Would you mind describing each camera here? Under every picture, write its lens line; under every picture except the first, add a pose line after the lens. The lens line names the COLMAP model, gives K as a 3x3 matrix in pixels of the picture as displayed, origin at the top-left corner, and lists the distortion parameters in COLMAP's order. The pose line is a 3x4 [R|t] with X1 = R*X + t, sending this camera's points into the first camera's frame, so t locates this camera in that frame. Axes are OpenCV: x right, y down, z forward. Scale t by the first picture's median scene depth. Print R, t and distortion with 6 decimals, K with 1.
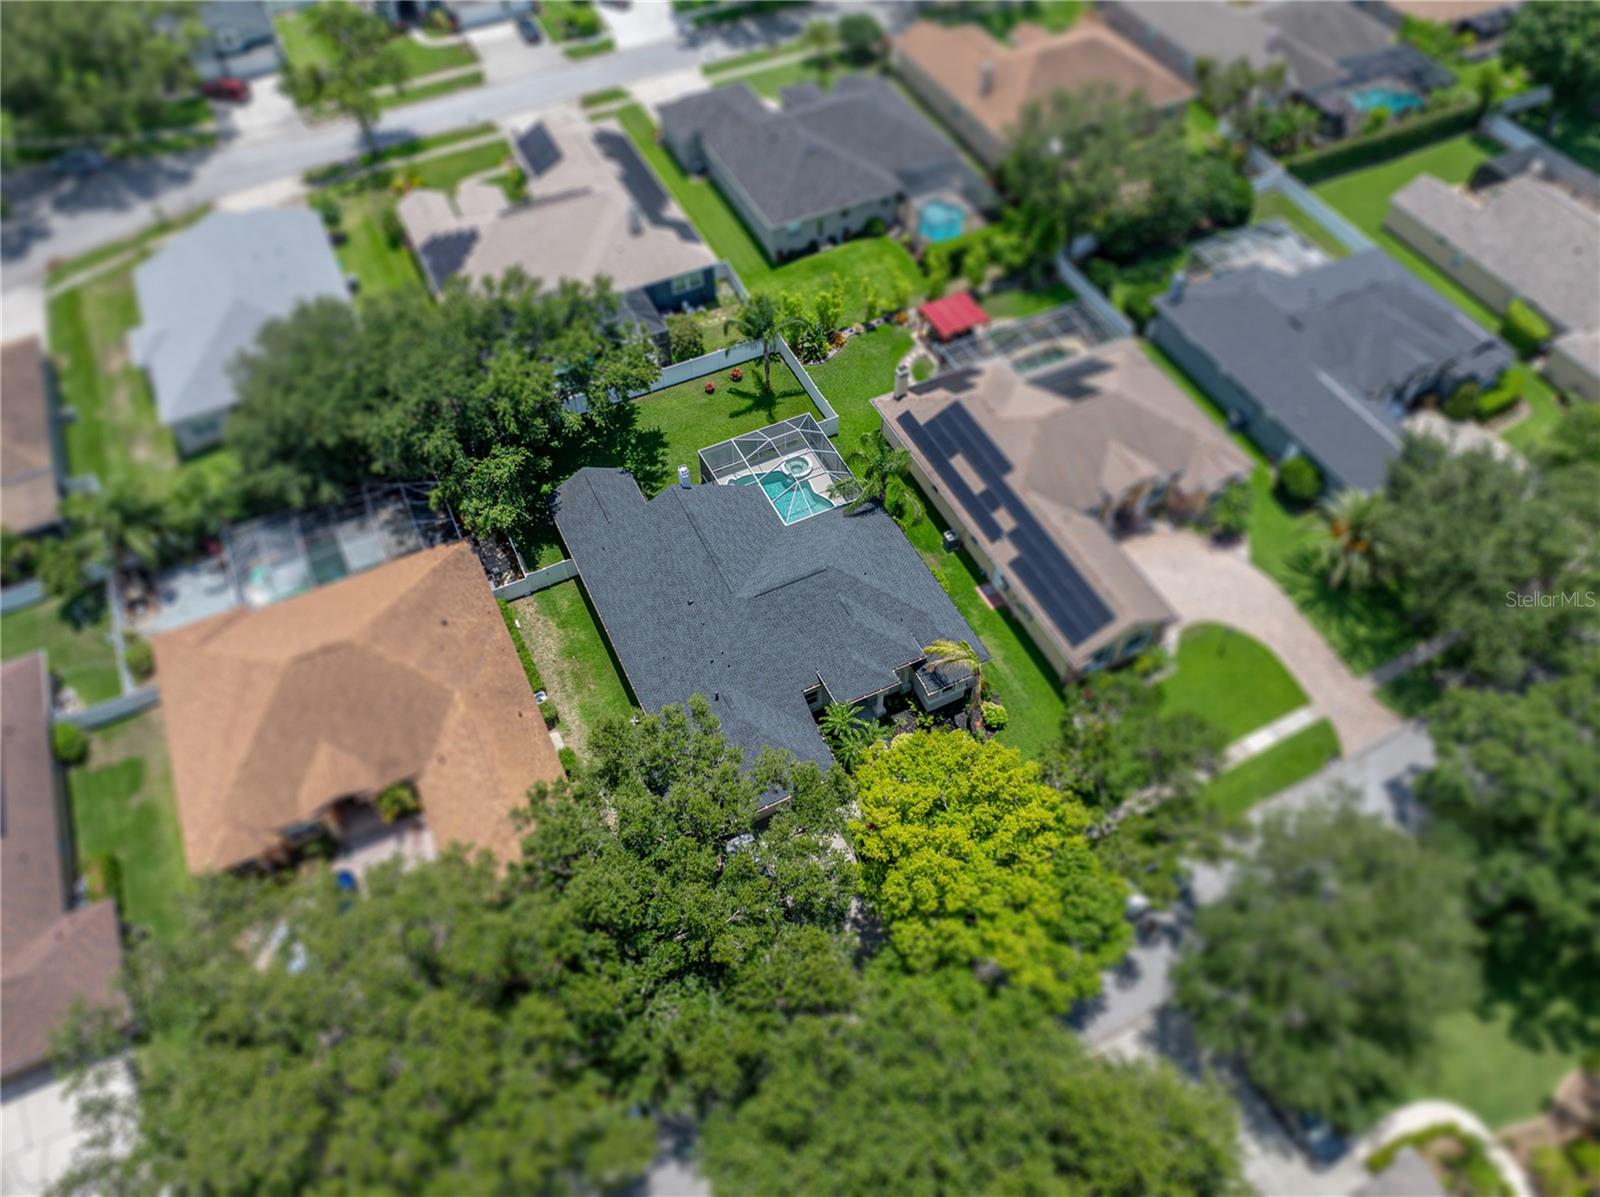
lens RADIAL K [[1131.8, 0, 800.0], [0, 1131.8, 598.5], [0, 0, 1]] dist [-0.028672, 0.001708]
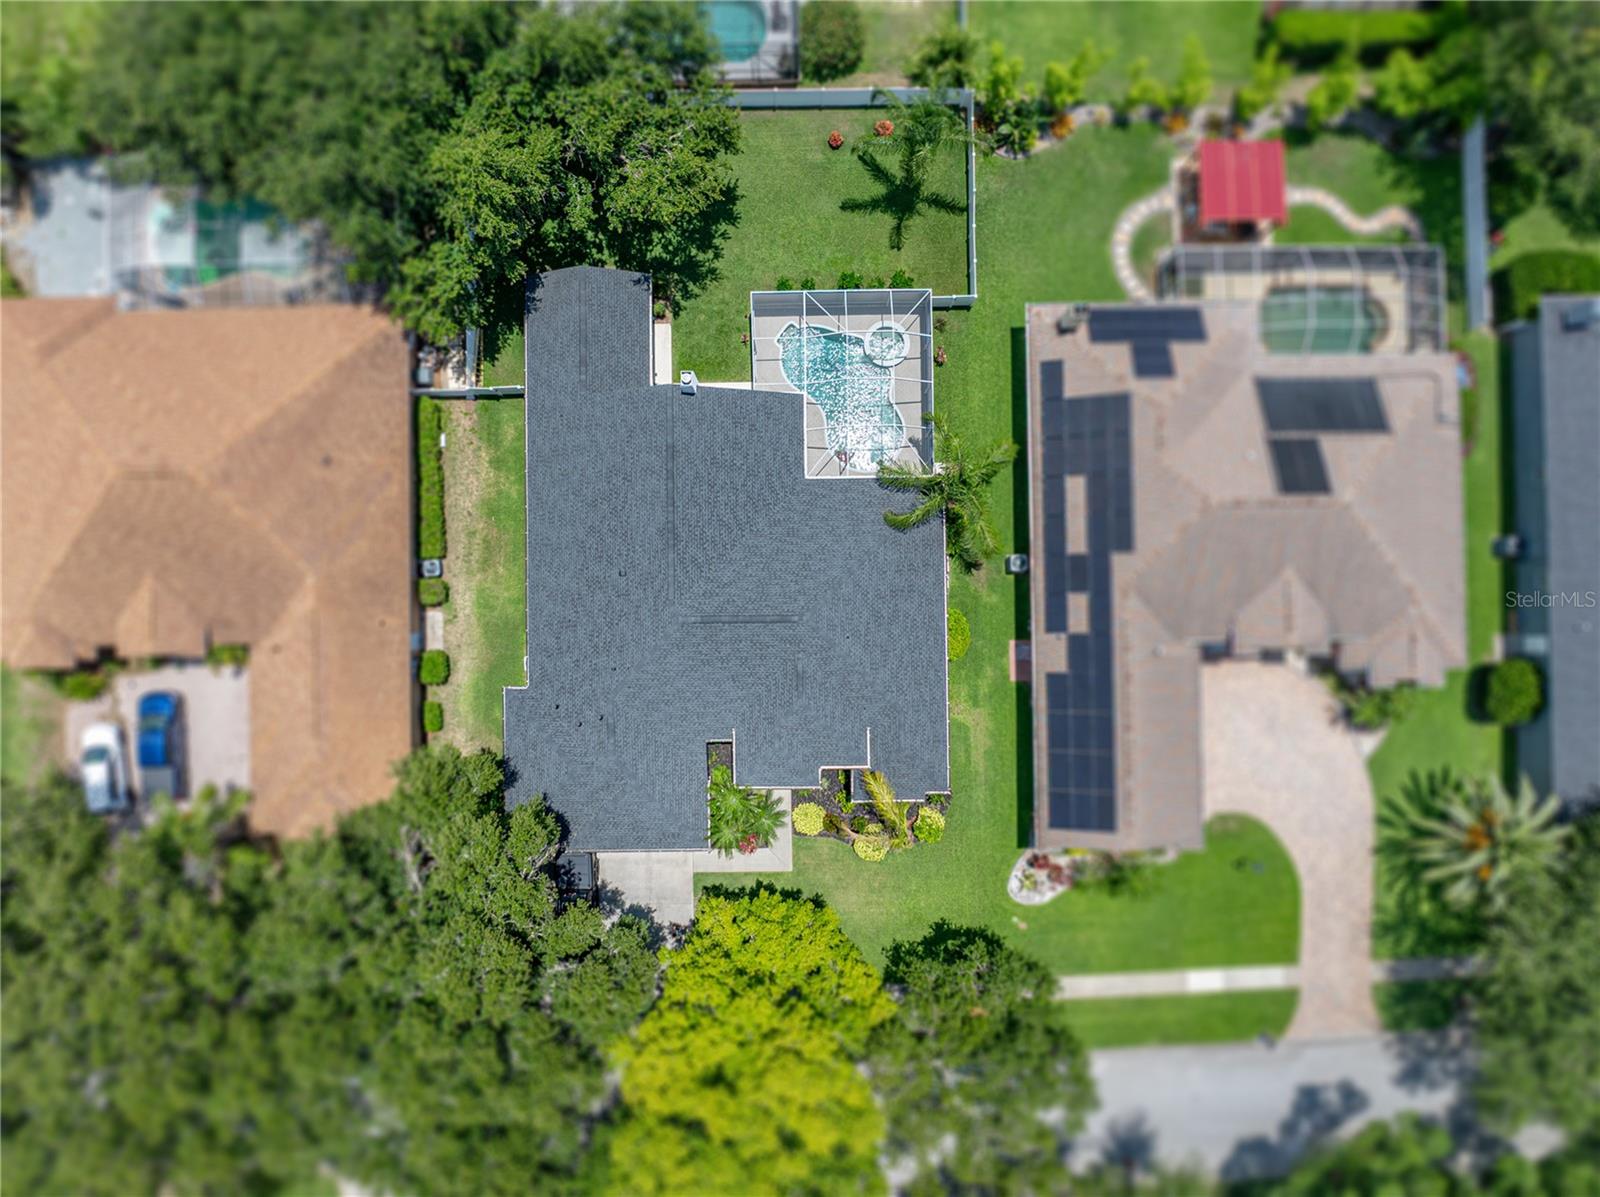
lens RADIAL K [[1201.1, 0, 808.7], [0, 1201.1, 558.6], [0, 0, 1]] dist [-0.043056, -0.001161]
pose [[0.904678, 0.426068, -0.004977, 0.014579], [-0.342459, 0.734000, 0.586486, -0.465326], [0.253536, -0.528876, 0.809944, 0.345246]]
